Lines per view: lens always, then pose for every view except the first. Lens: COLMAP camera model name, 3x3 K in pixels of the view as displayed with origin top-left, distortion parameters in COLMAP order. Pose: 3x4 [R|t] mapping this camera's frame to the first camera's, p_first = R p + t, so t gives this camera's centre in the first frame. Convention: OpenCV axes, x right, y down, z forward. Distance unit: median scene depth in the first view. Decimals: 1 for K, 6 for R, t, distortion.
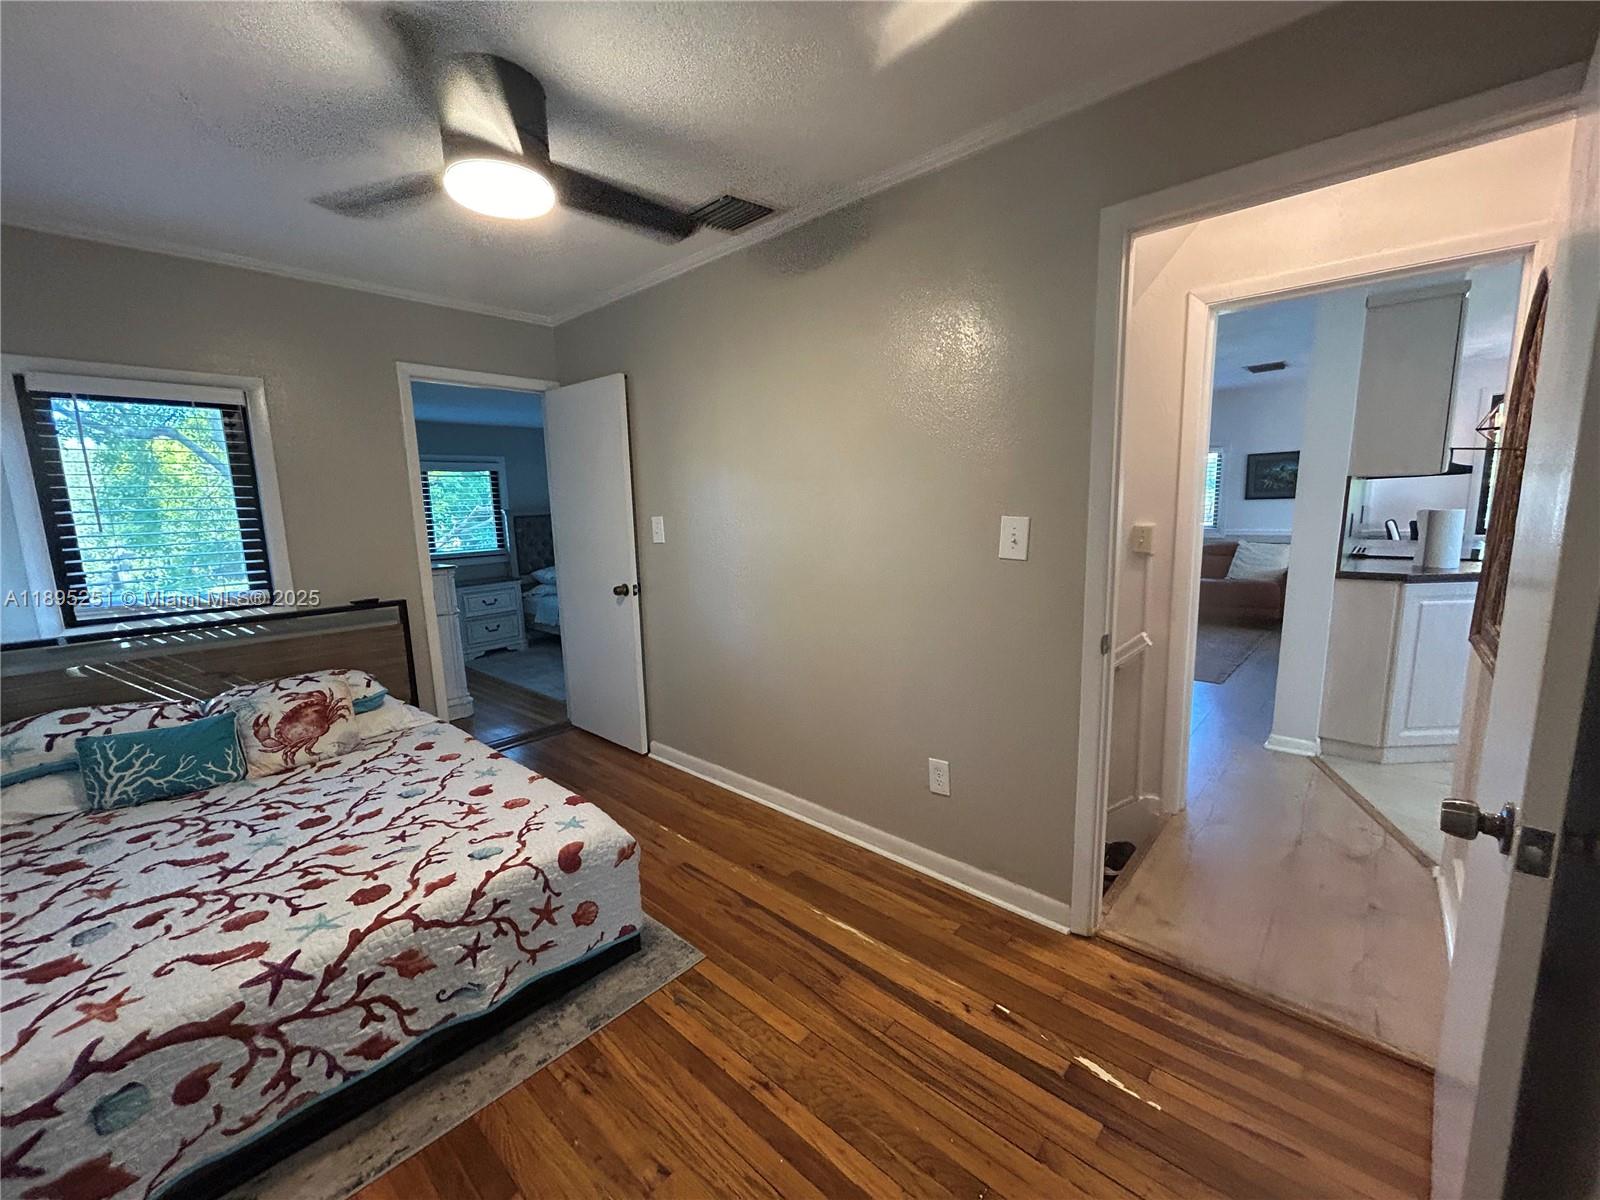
lens RADIAL K [[643.9, 0, 799.6], [0, 643.9, 602.2], [0, 0, 1]] dist [0.000258, 0.000583]
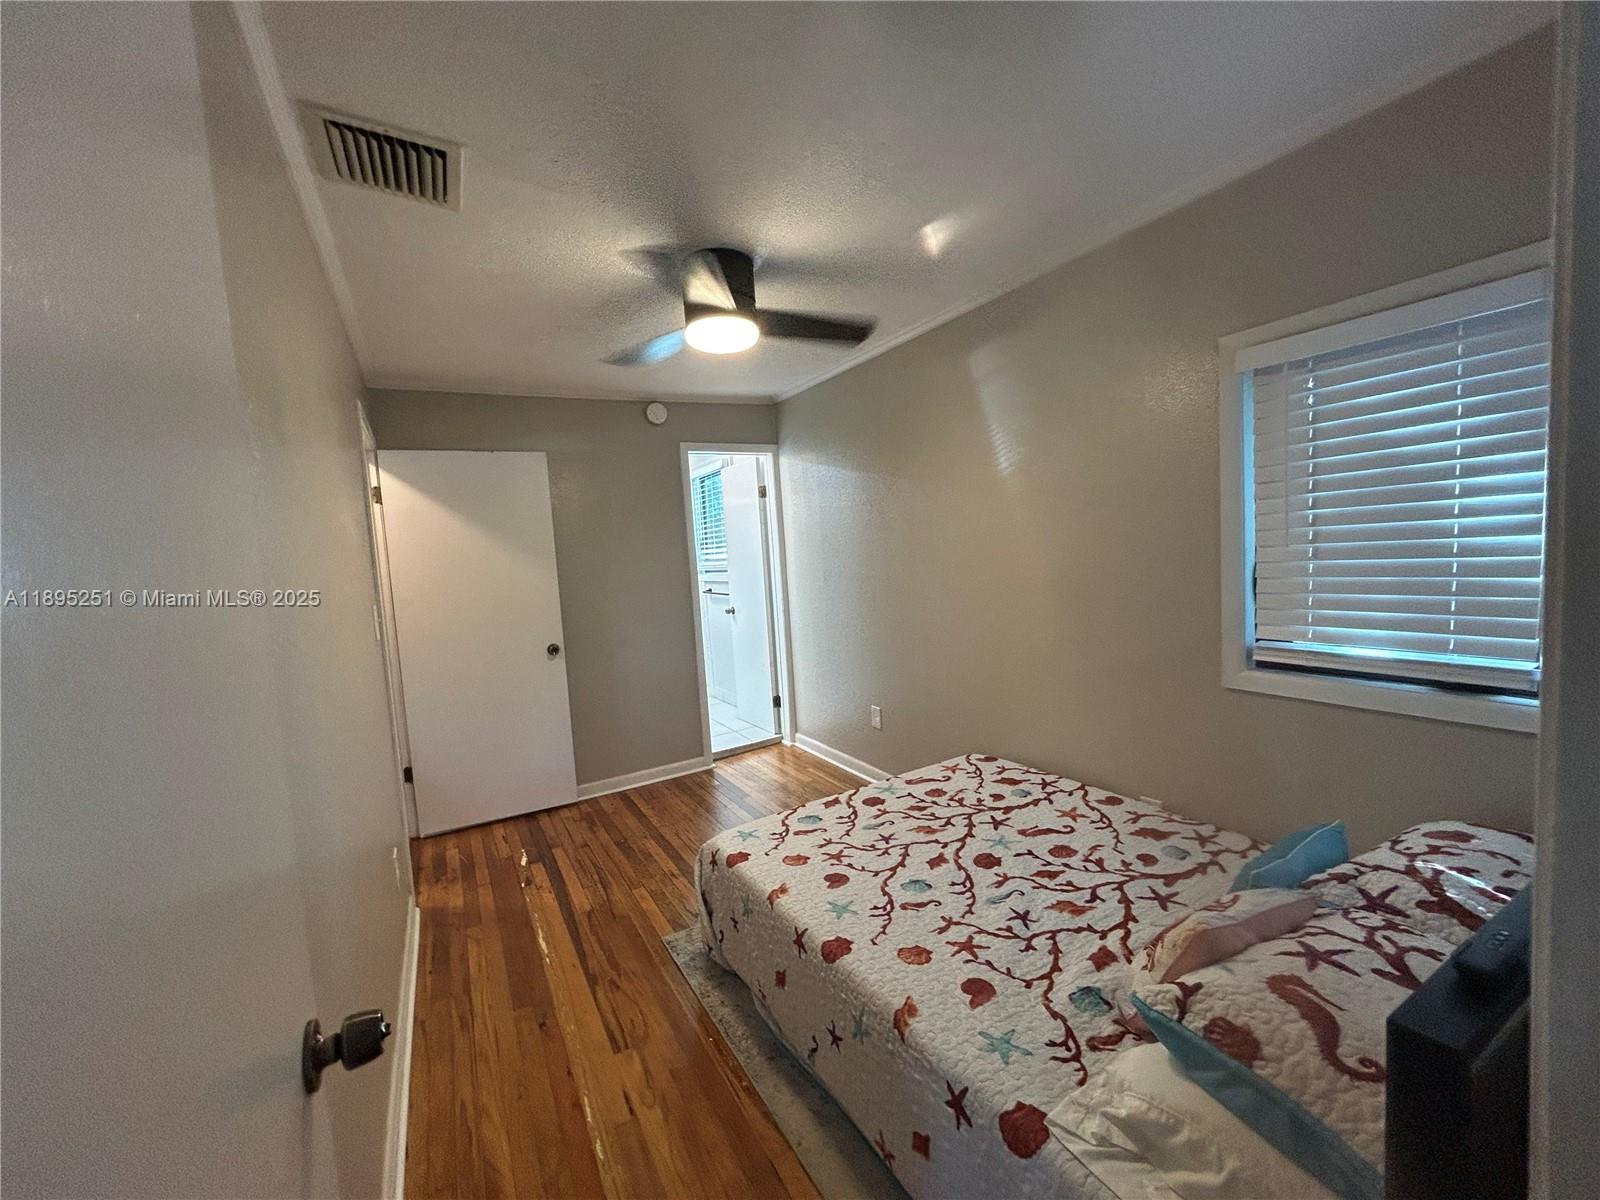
lens RADIAL K [[643.9, 0, 796.2], [0, 643.9, 599.1], [0, 0, 1]] dist [0.000258, 0.000583]
pose [[-0.944980, 0.064840, 0.320637, -0.832500], [0.139836, 0.966161, 0.216745, -0.304668], [-0.295734, 0.249657, -0.922070, 1.925907]]
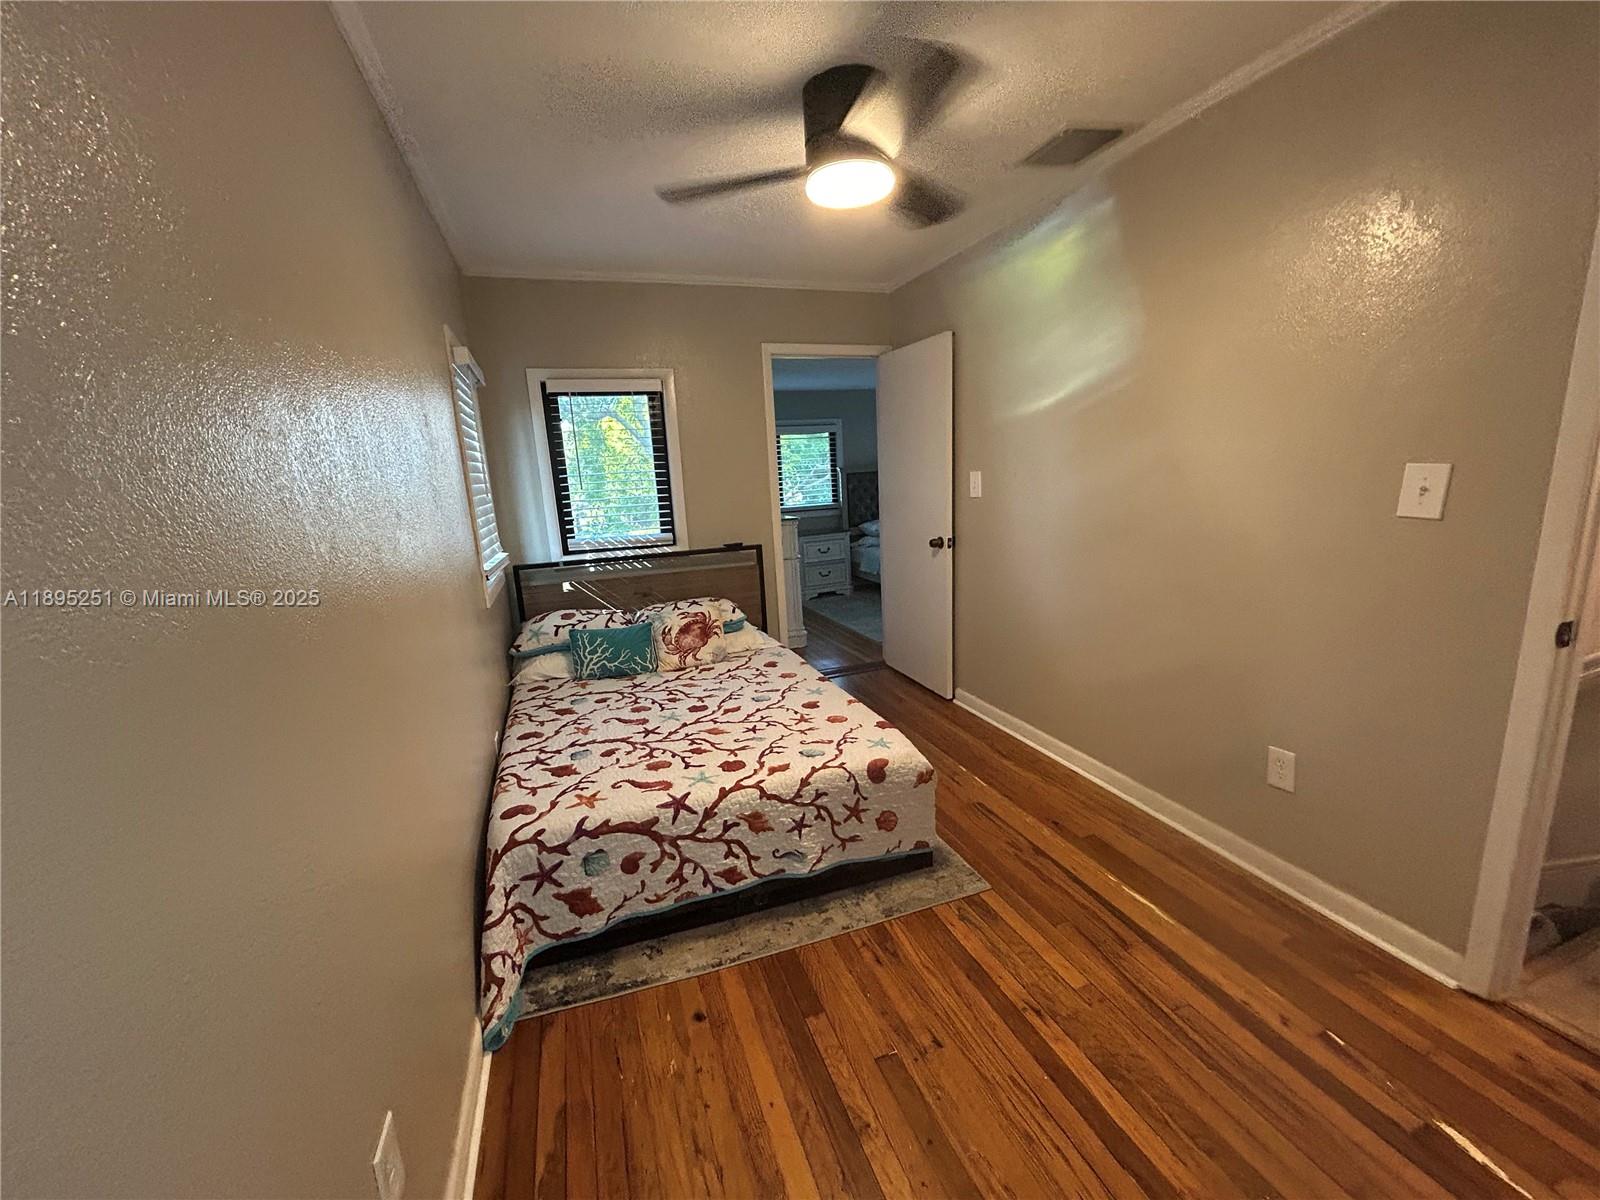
lens RADIAL K [[643.9, 0, 802.5], [0, 643.9, 596.0], [0, 0, 1]] dist [0.000258, 0.000583]
pose [[0.885722, 0.070944, -0.458762, 0.032327], [-0.043684, 0.996606, 0.069778, 0.008061], [0.462155, -0.041763, 0.885815, -0.069749]]
